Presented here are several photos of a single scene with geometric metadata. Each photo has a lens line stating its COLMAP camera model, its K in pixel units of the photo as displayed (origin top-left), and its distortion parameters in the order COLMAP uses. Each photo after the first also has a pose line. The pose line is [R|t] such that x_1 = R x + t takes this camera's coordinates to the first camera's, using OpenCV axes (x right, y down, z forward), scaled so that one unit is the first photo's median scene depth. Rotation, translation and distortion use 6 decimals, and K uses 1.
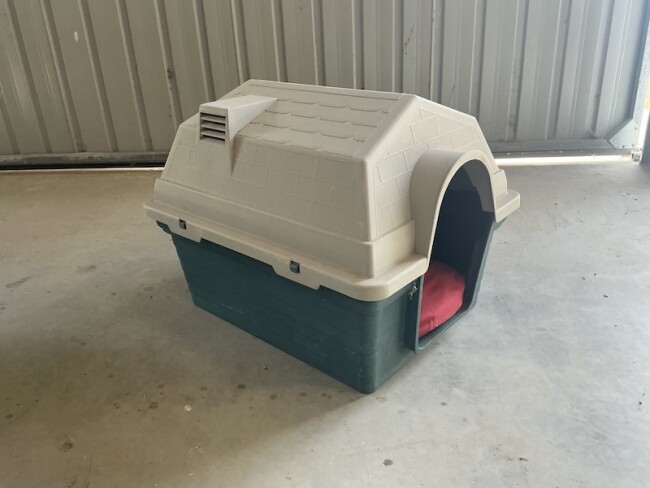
lens RADIAL K [[546.7, 0, 331.3], [0, 546.7, 241.5], [0, 0, 1]] dist [0.045749, -0.082551]
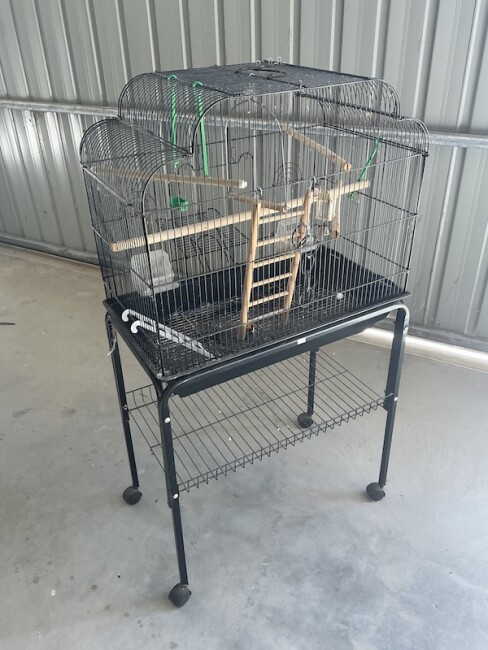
lens RADIAL K [[546.7, 0, 241.4], [0, 546.7, 327.0], [0, 0, 1]] dist [0.045749, -0.082551]
pose [[0.915110, 0.231466, -0.330146, 0.418316], [-0.180744, 0.967423, 0.177270, -0.592508], [0.360423, -0.102550, 0.927135, -0.063841]]
